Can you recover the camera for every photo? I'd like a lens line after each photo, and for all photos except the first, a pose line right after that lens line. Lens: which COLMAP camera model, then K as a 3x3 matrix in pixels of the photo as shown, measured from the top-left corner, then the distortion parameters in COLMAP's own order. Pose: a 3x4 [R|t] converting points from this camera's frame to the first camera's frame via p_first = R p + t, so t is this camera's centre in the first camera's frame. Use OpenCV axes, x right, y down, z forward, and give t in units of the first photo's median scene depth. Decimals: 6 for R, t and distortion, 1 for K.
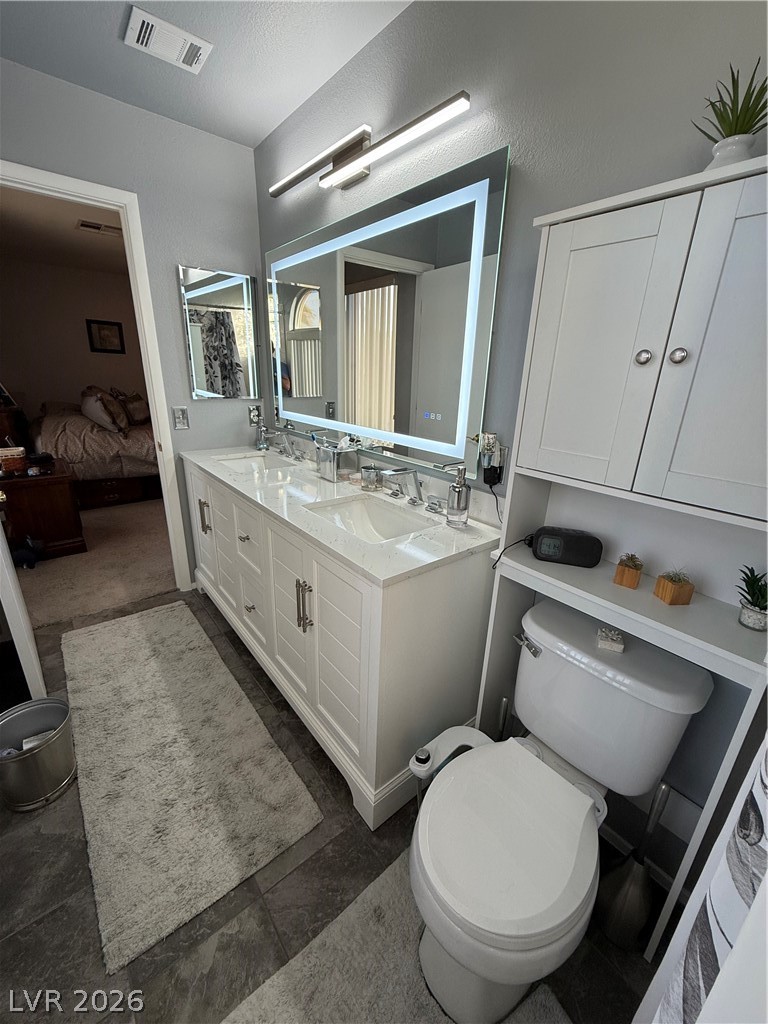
lens RADIAL K [[407.8, 0, 384.0], [0, 407.8, 512.0], [0, 0, 1]] dist [0.001740, 0.000156]
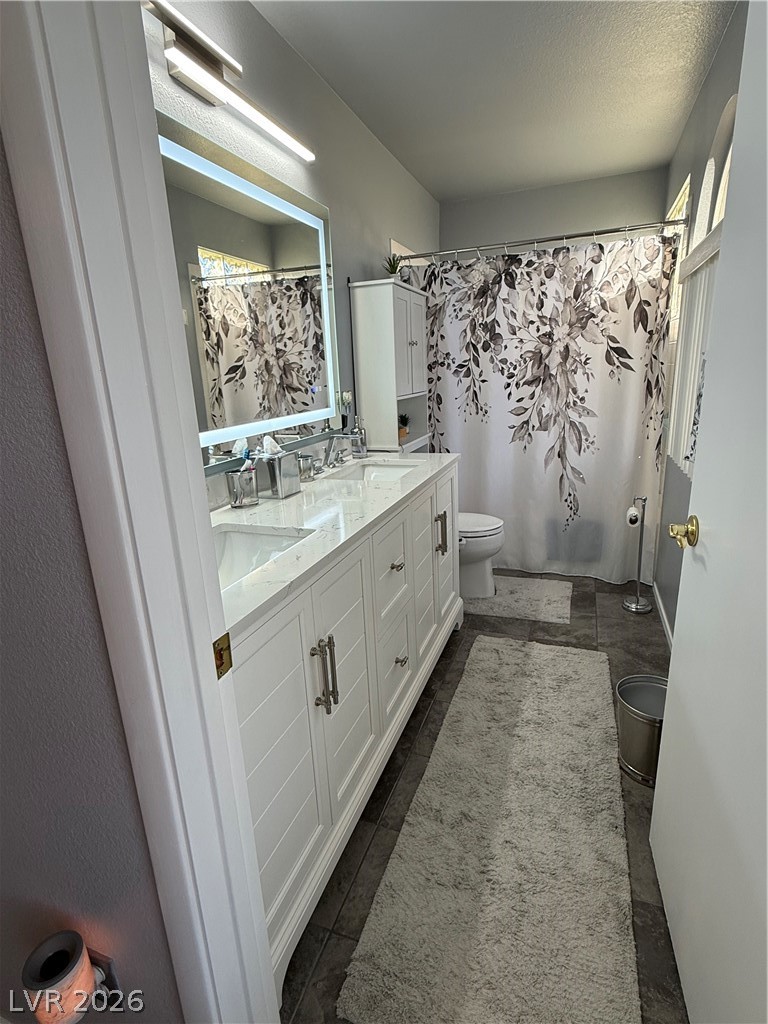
lens RADIAL K [[518.7, 0, 384.0], [0, 518.7, 512.0], [0, 0, 1]] dist [-0.000751, -0.000419]
pose [[-0.505933, -0.241941, 0.827947, -1.093318], [0.306723, 0.846662, 0.434839, -0.441234], [-0.806197, 0.473950, -0.354145, 1.307552]]
